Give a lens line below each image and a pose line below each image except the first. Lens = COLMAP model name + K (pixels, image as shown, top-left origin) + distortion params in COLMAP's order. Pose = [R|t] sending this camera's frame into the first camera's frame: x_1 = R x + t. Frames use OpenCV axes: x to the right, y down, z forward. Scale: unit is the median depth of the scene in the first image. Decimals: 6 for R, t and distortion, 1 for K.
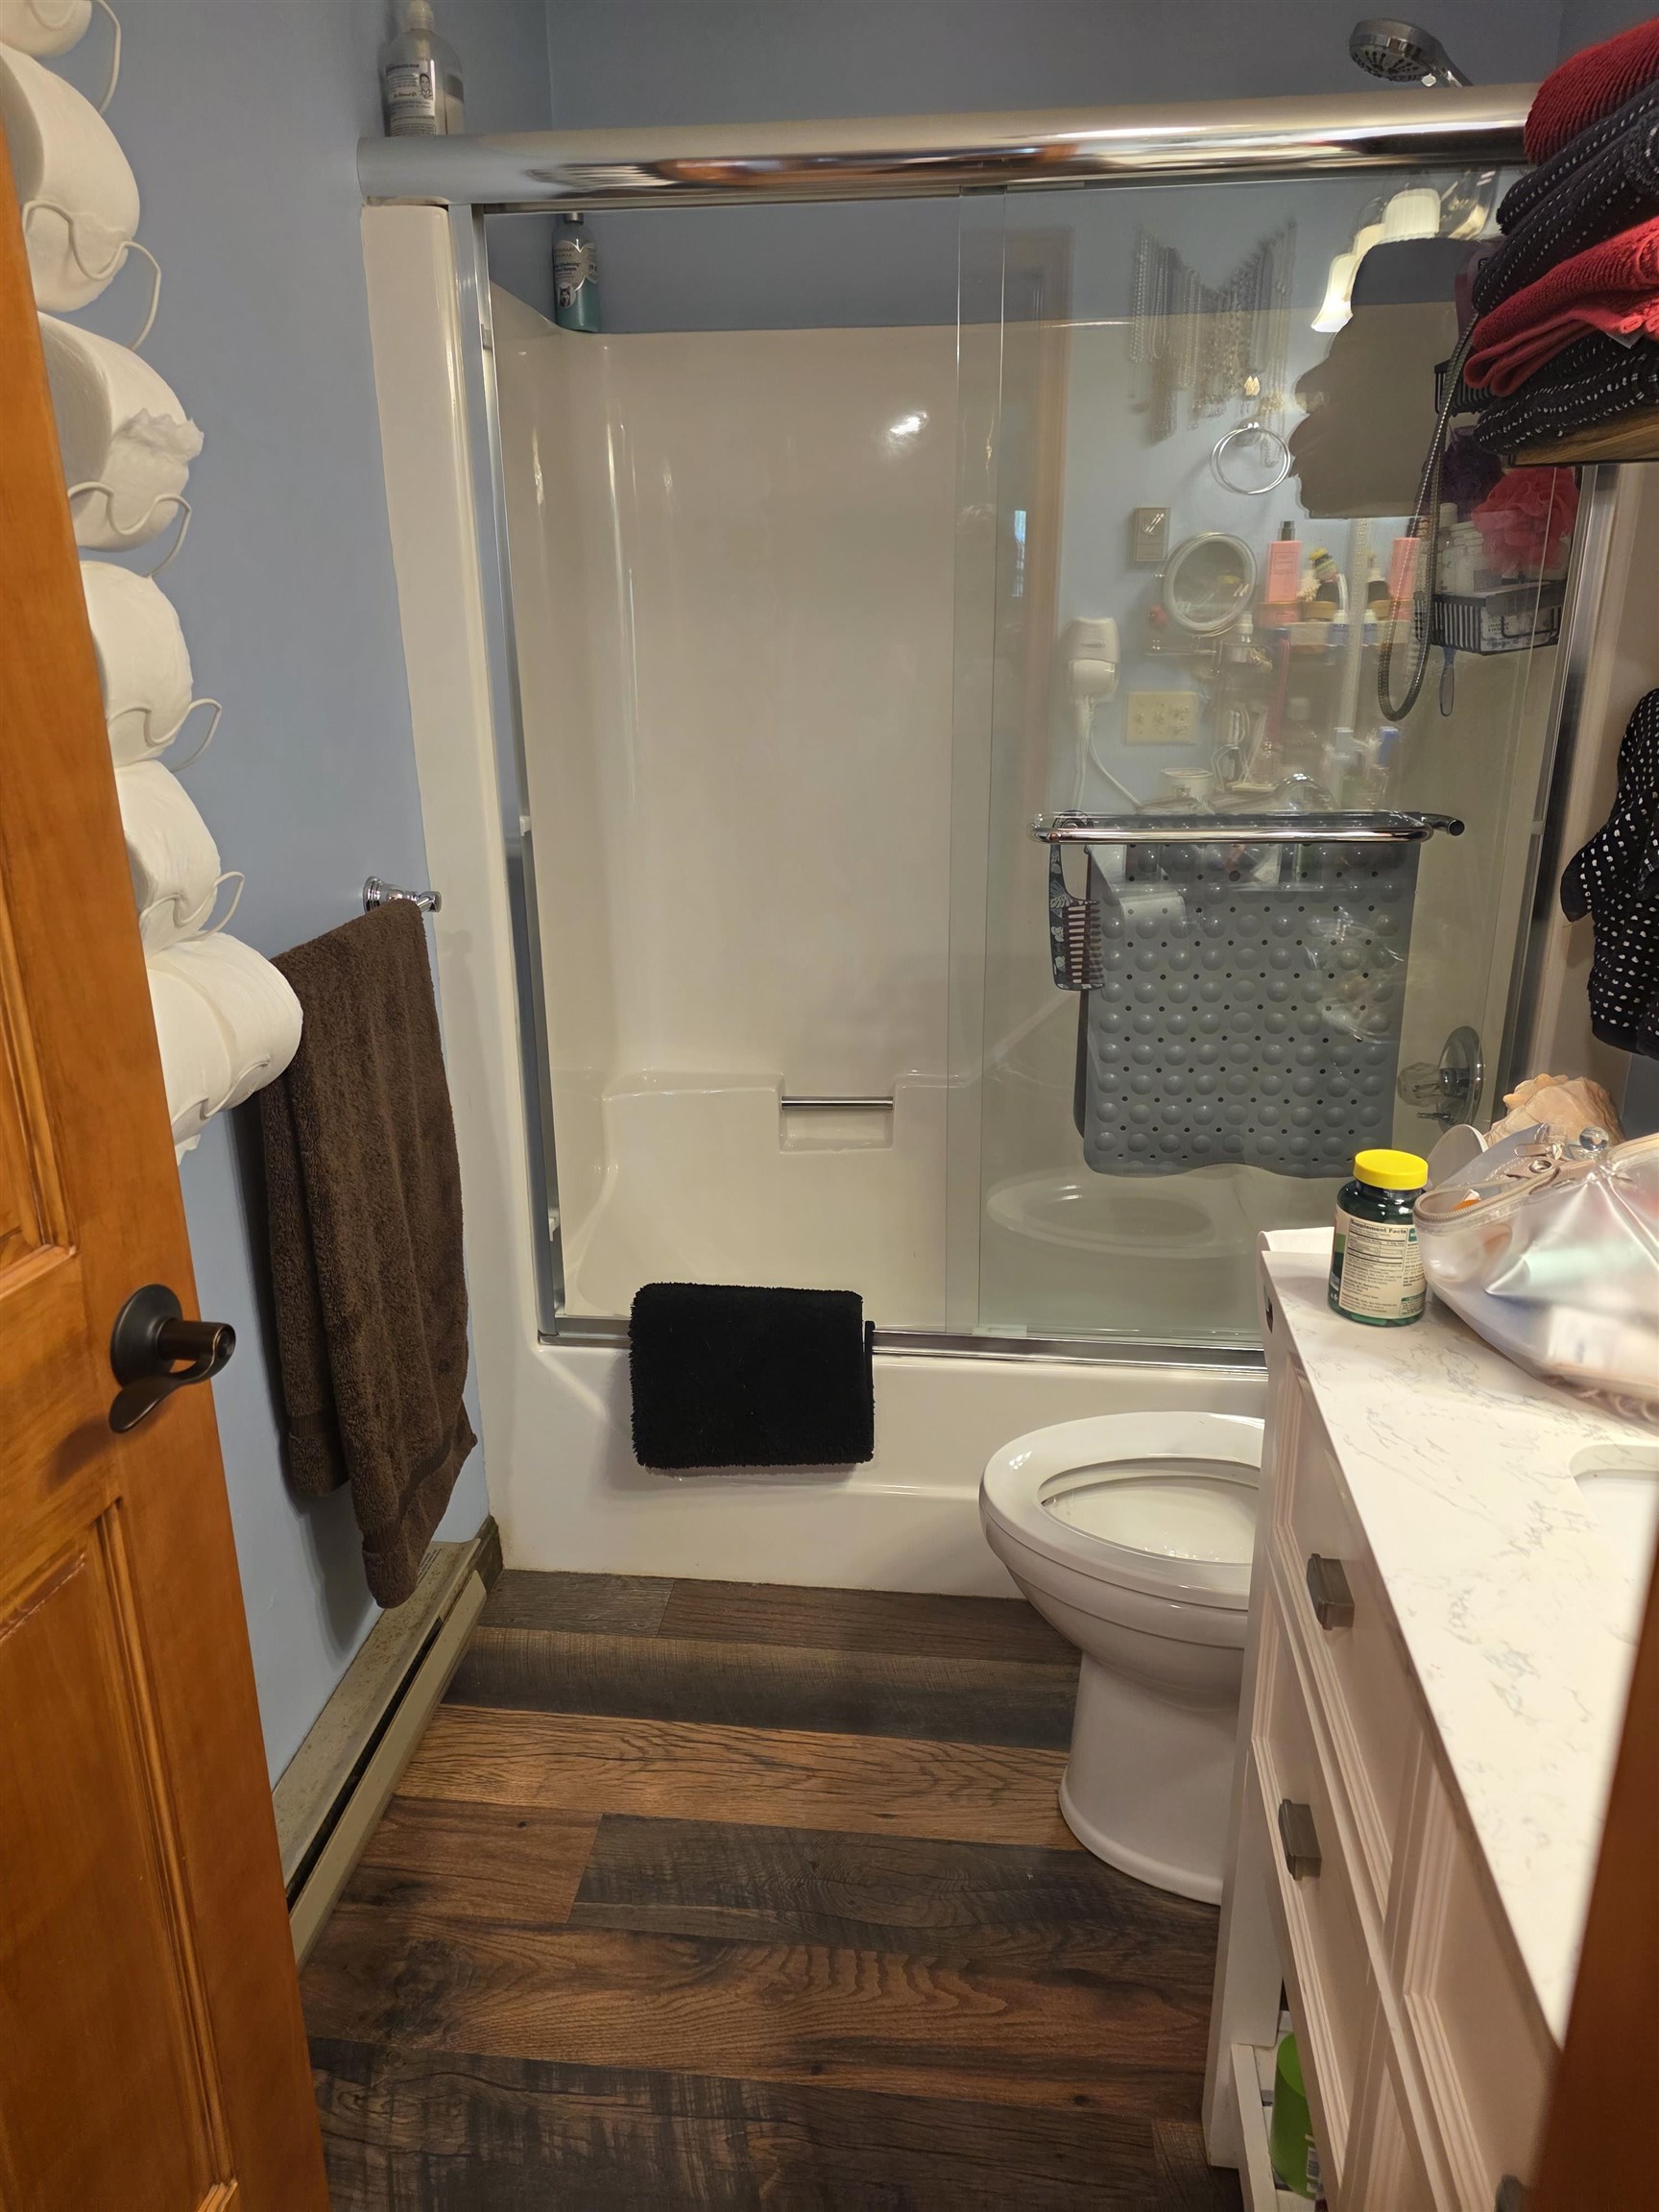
lens RADIAL K [[1455.7, 0, 816.9], [0, 1455.7, 1083.6], [0, 0, 1]] dist [0.080667, -0.068505]
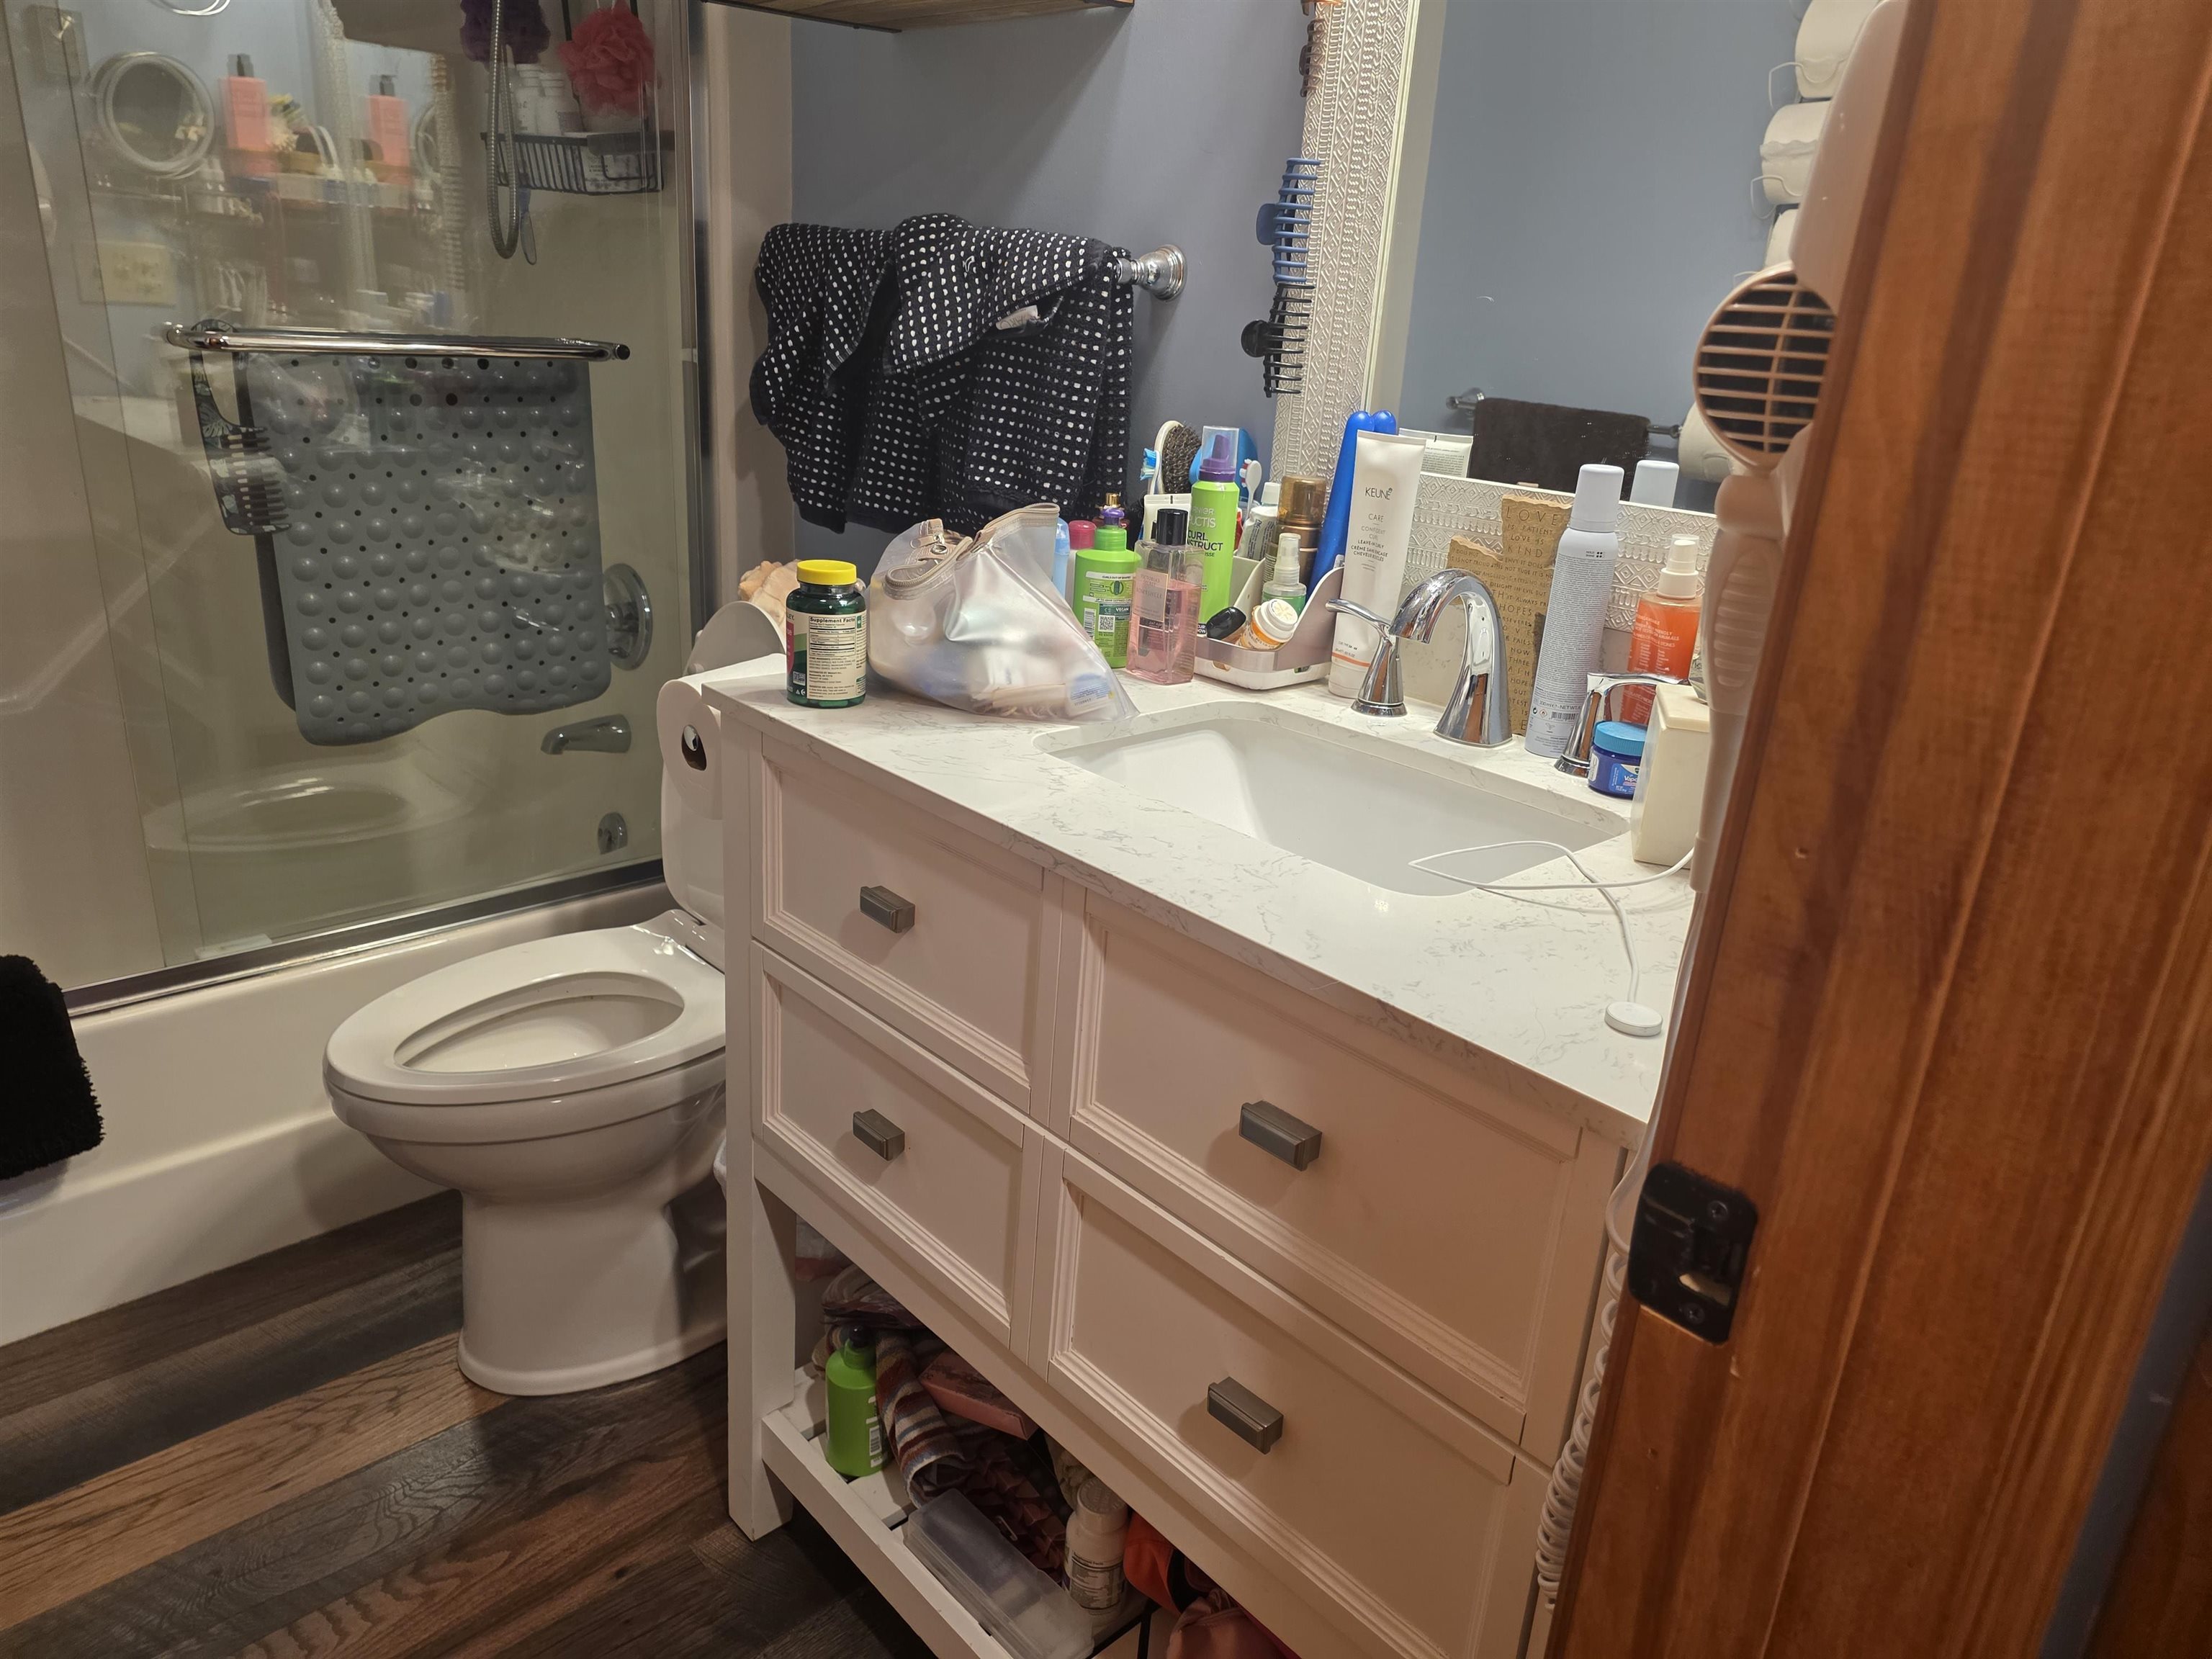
lens RADIAL K [[1495.3, 0, 1106.0], [0, 1495.3, 829.5], [0, 0, 1]] dist [0.010611, 0.001839]
pose [[0.637810, -0.201155, 0.743461, -0.206497], [0.157817, 0.978943, 0.129478, 0.074620], [-0.753851, 0.034748, 0.656126, 0.038585]]
